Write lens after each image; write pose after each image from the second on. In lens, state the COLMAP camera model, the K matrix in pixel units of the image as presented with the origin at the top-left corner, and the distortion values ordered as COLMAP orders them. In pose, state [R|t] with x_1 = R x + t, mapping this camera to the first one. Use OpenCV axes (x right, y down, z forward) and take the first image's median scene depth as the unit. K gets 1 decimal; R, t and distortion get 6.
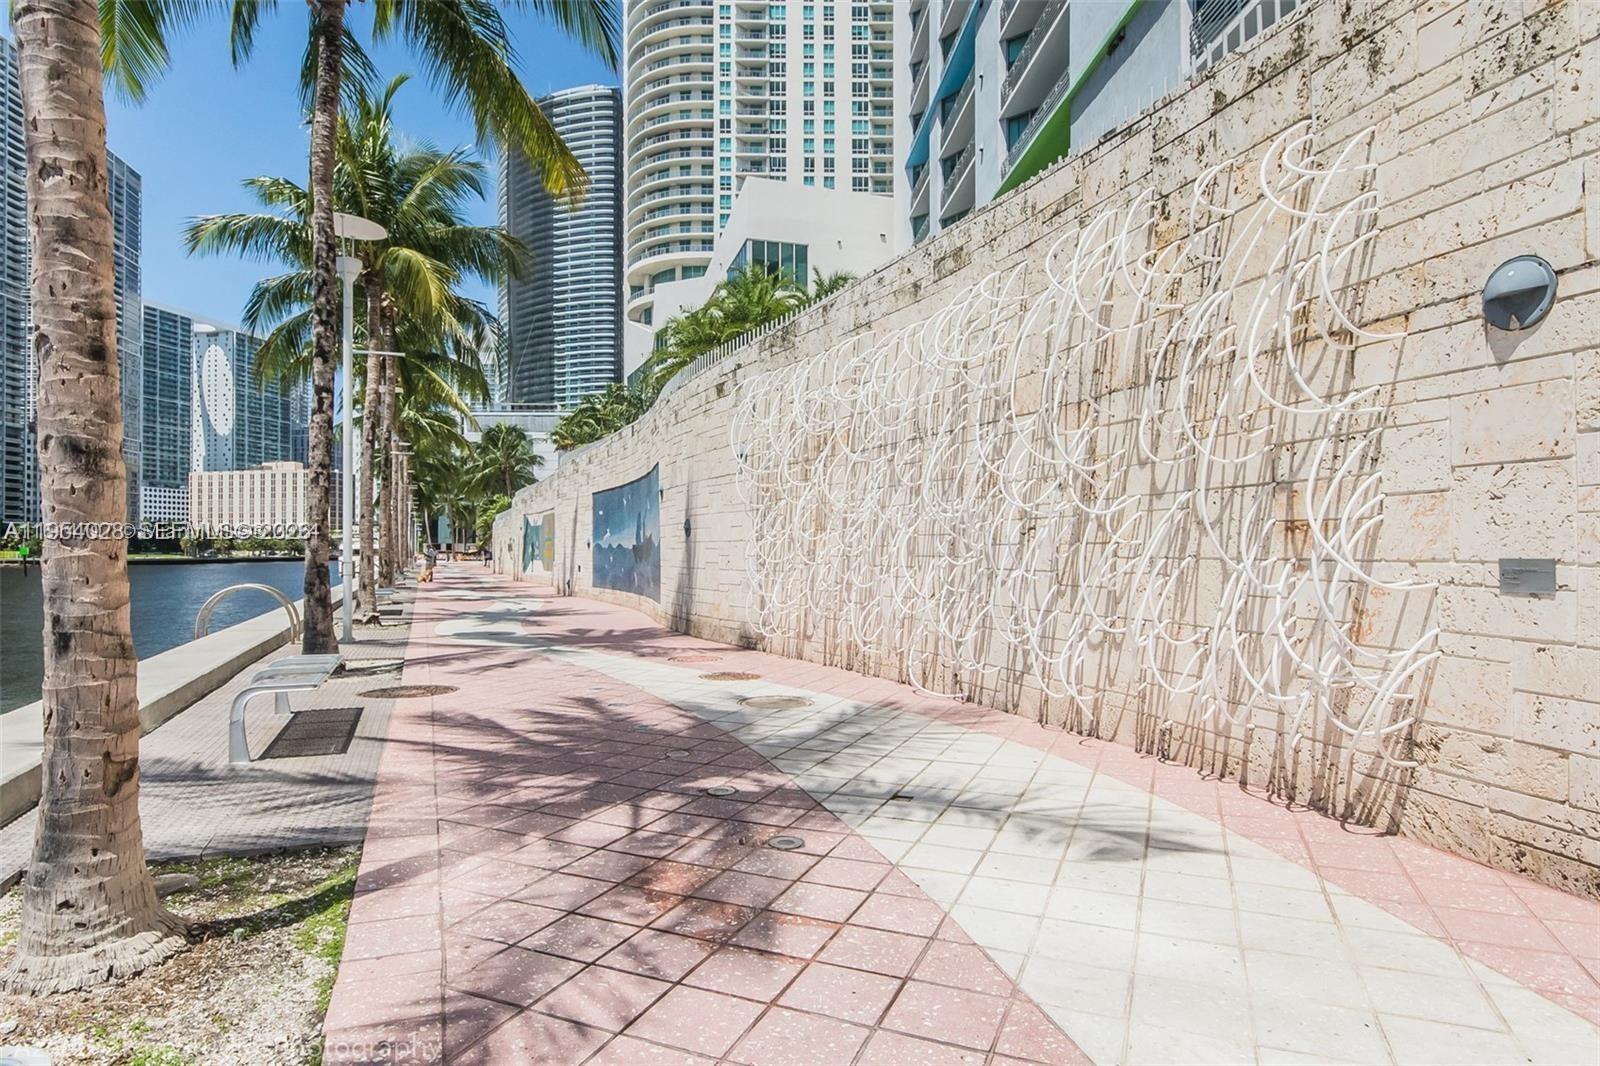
lens RADIAL K [[959.5, 0, 805.2], [0, 959.5, 535.8], [0, 0, 1]] dist [-0.002544, -0.000549]
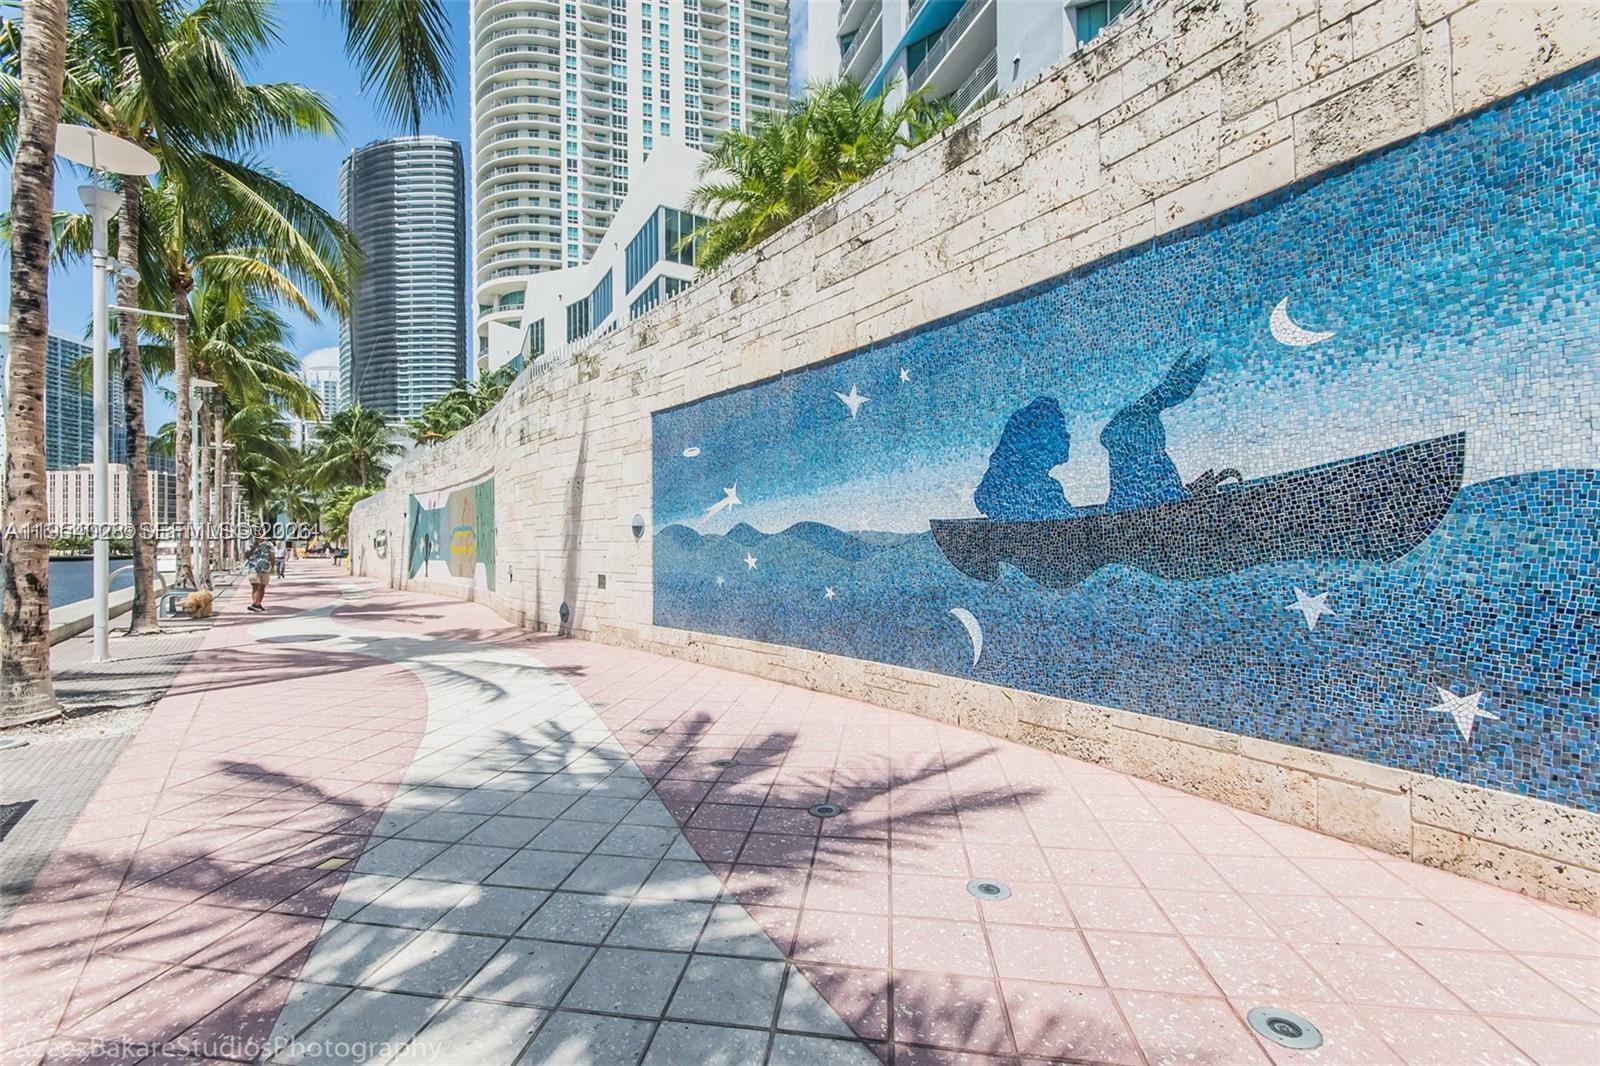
lens RADIAL K [[712.0, 0, 798.2], [0, 712.0, 538.0], [0, 0, 1]] dist [0.000304, 0.000156]
pose [[0.965521, -0.005320, 0.260270, -0.046985], [0.003948, 0.999975, 0.005794, 0.002258], [-0.260294, -0.004566, 0.965519, 0.128914]]
